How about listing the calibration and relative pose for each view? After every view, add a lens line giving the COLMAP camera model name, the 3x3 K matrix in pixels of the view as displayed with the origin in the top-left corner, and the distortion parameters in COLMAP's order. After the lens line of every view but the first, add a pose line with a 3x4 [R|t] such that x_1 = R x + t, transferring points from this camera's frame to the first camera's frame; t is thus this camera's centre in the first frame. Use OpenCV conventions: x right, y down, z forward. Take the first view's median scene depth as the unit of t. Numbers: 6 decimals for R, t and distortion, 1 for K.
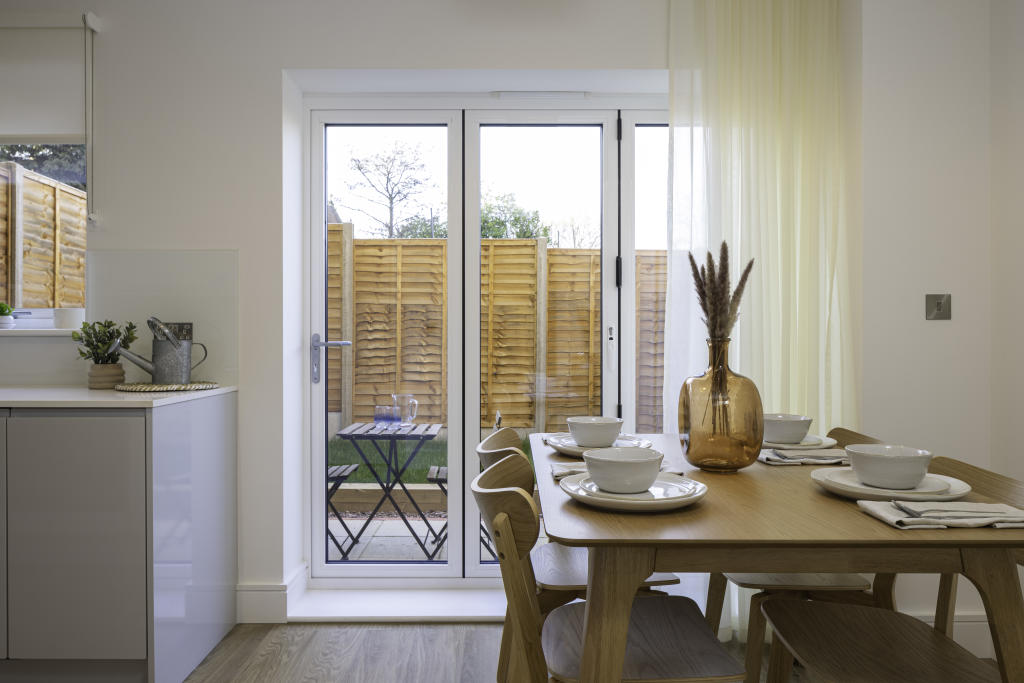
lens RADIAL K [[717.6, 0, 512.0], [0, 717.6, 341.5], [0, 0, 1]] dist [0.001360, 0.000773]
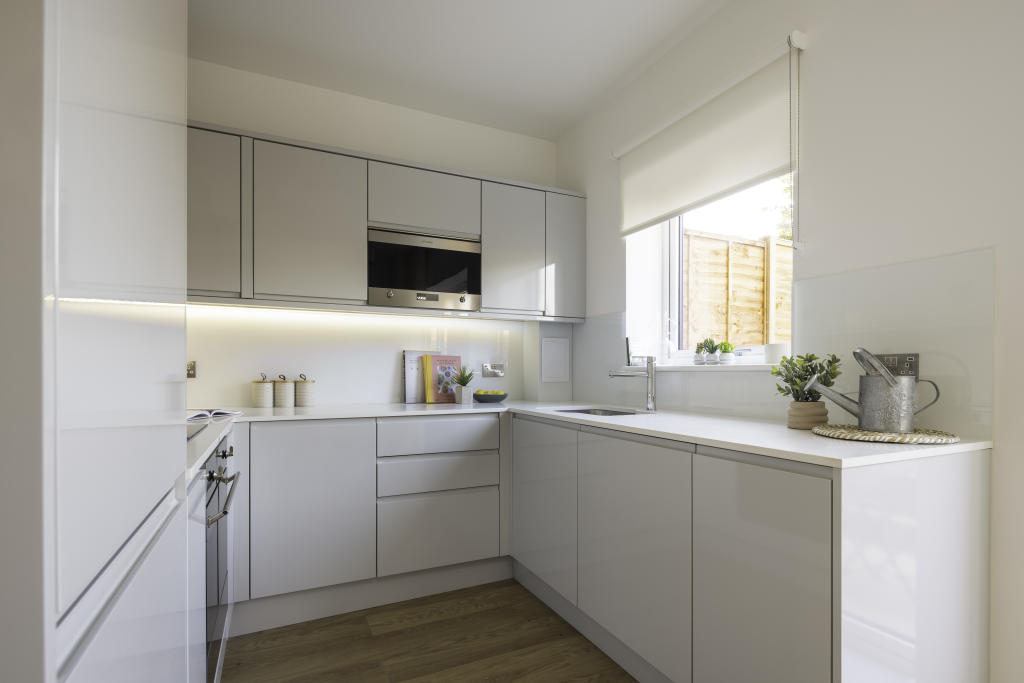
lens RADIAL K [[505.3, 0, 514.9], [0, 505.3, 372.7], [0, 0, 1]] dist [-0.000410, 0.000220]
pose [[0.430959, 0.001878, -0.902369, -0.147562], [-0.005676, 0.999984, -0.000629, -0.002864], [0.902354, 0.005393, 0.430963, 0.391962]]
